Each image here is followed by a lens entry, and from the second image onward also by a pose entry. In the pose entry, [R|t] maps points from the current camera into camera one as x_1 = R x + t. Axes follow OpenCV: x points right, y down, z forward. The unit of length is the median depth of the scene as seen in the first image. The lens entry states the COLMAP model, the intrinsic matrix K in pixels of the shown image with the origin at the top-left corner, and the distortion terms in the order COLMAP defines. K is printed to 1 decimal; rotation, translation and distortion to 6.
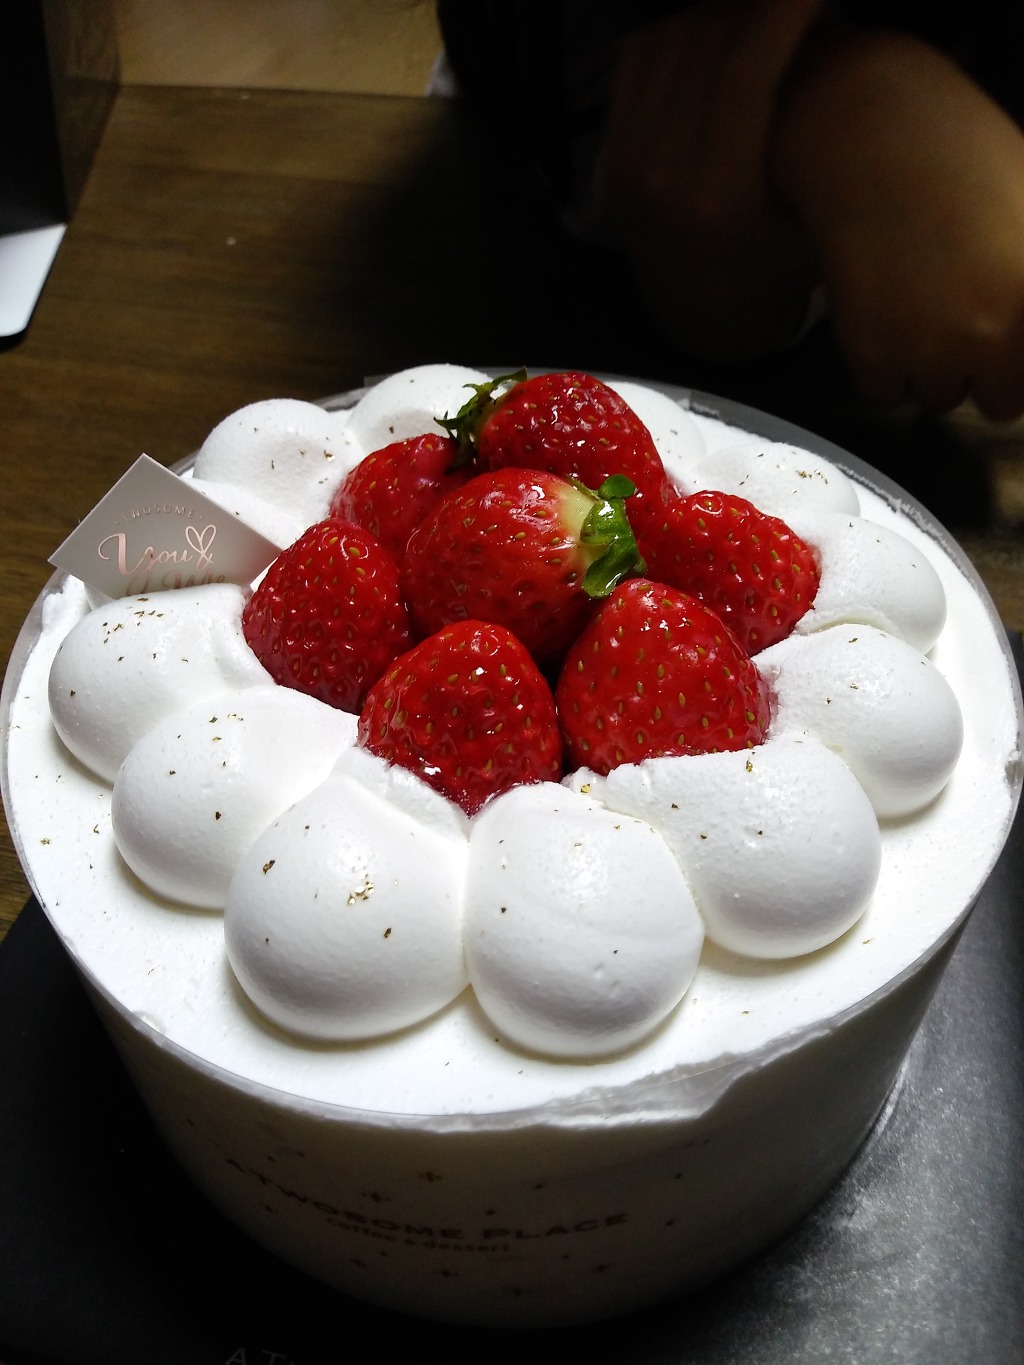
lens RADIAL K [[1092.1, 0, 502.8], [0, 1092.1, 674.4], [0, 0, 1]] dist [0.013709, -0.065777]
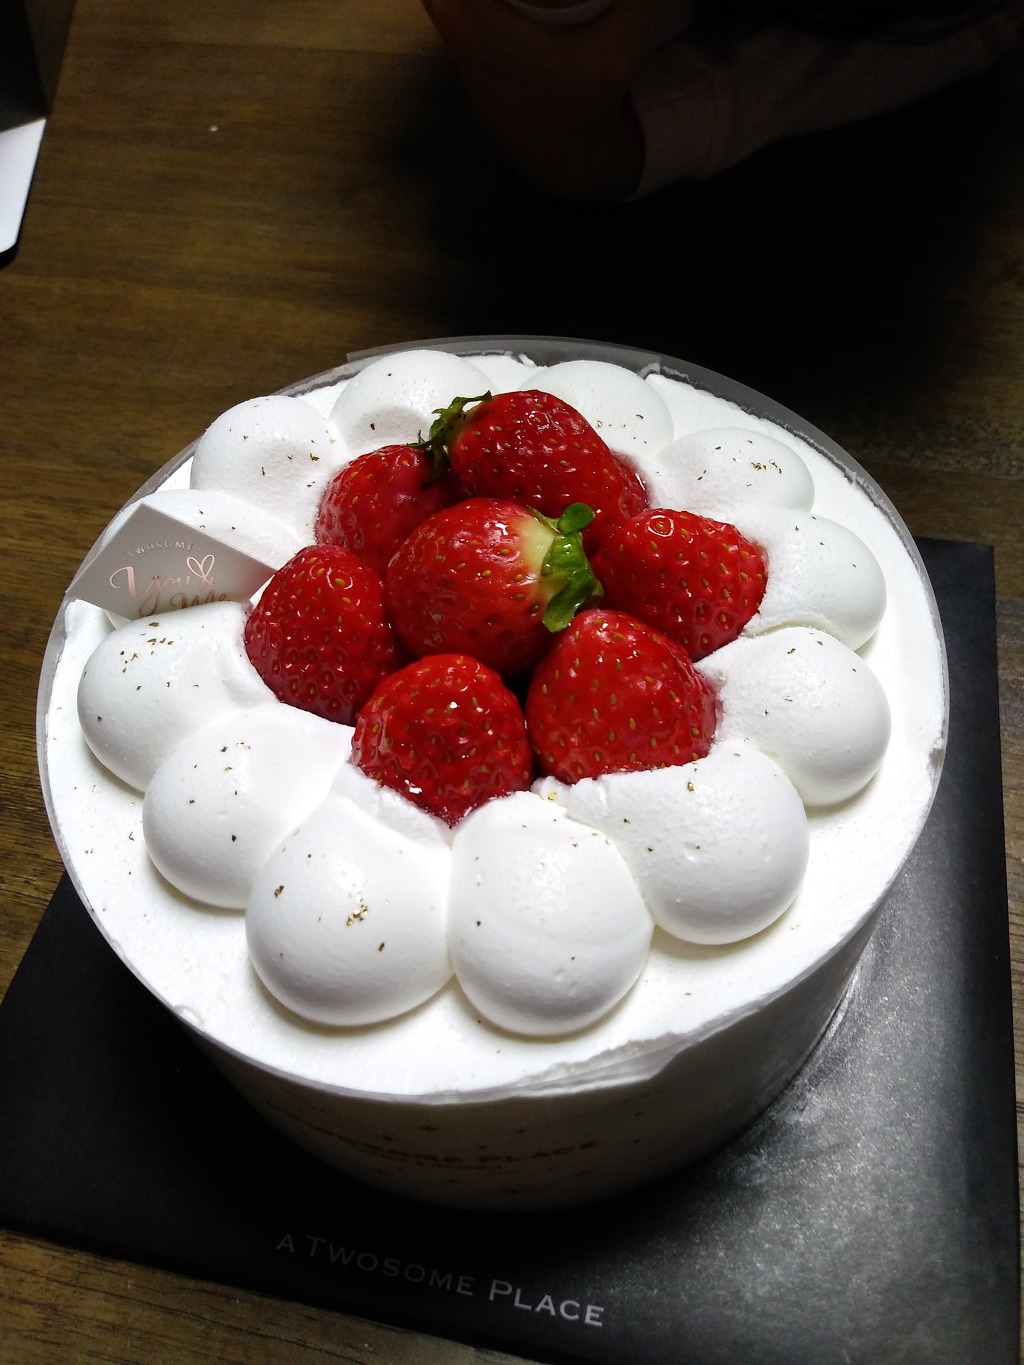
lens RADIAL K [[1092.1, 0, 502.8], [0, 1092.1, 653.6], [0, 0, 1]] dist [0.013709, -0.065777]
pose [[0.999004, -0.036678, -0.025409, 0.055632], [0.040082, 0.987888, 0.149902, -0.205090], [0.019603, -0.150772, 0.988374, -0.102062]]
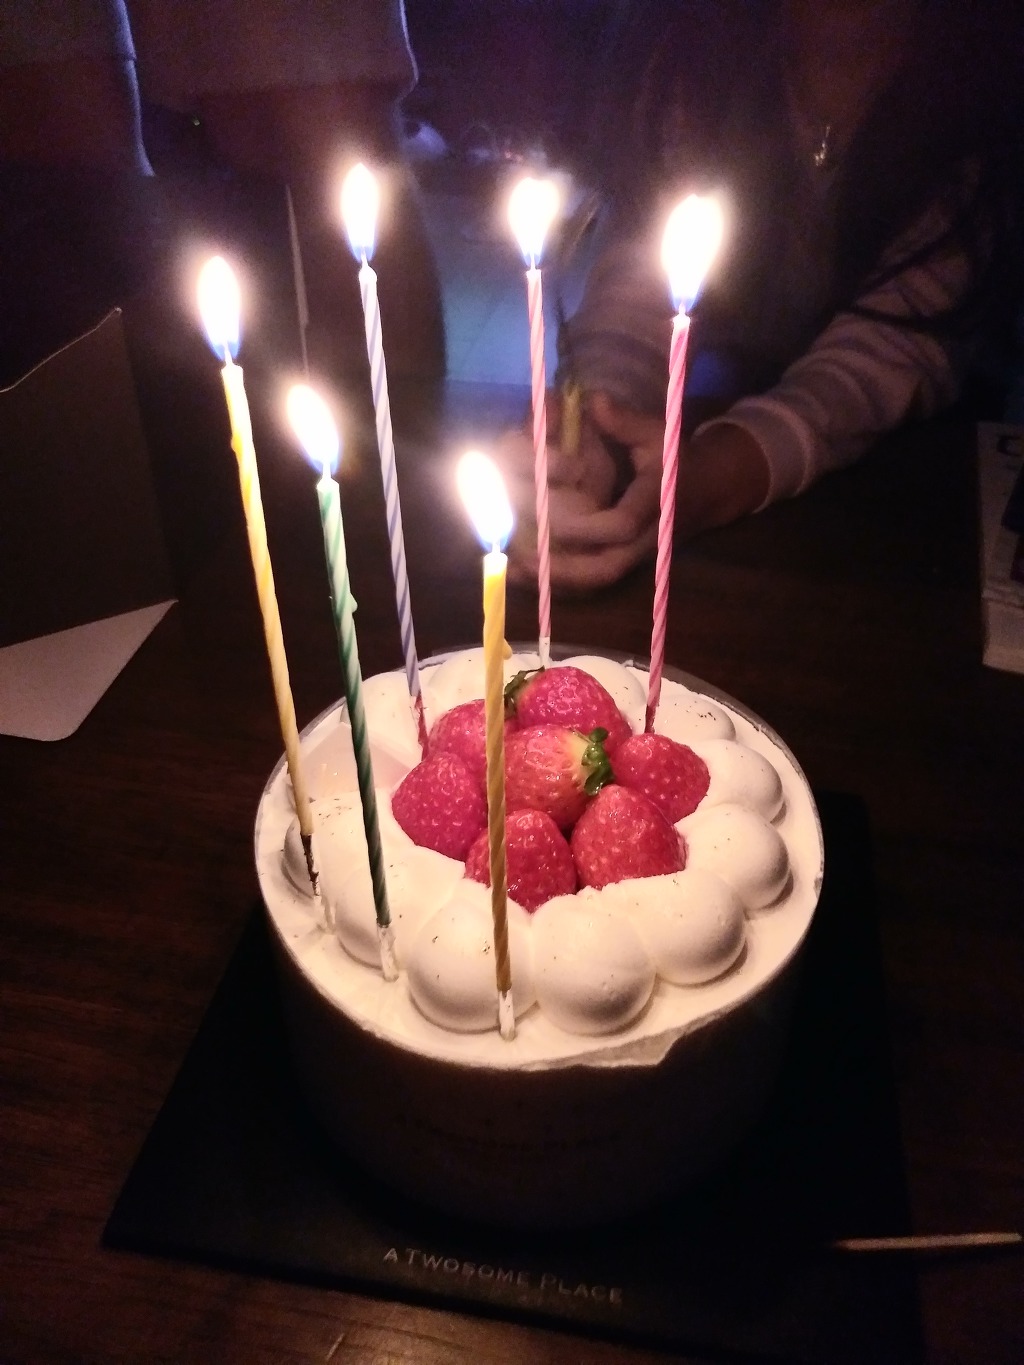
lens RADIAL K [[1092.1, 0, 489.7], [0, 1092.1, 667.1], [0, 0, 1]] dist [0.013709, -0.065777]
pose [[0.999004, -0.018633, 0.040546, -0.157412], [0.024170, 0.989762, -0.140669, -0.026445], [-0.037510, 0.141509, 0.989226, -0.866757]]
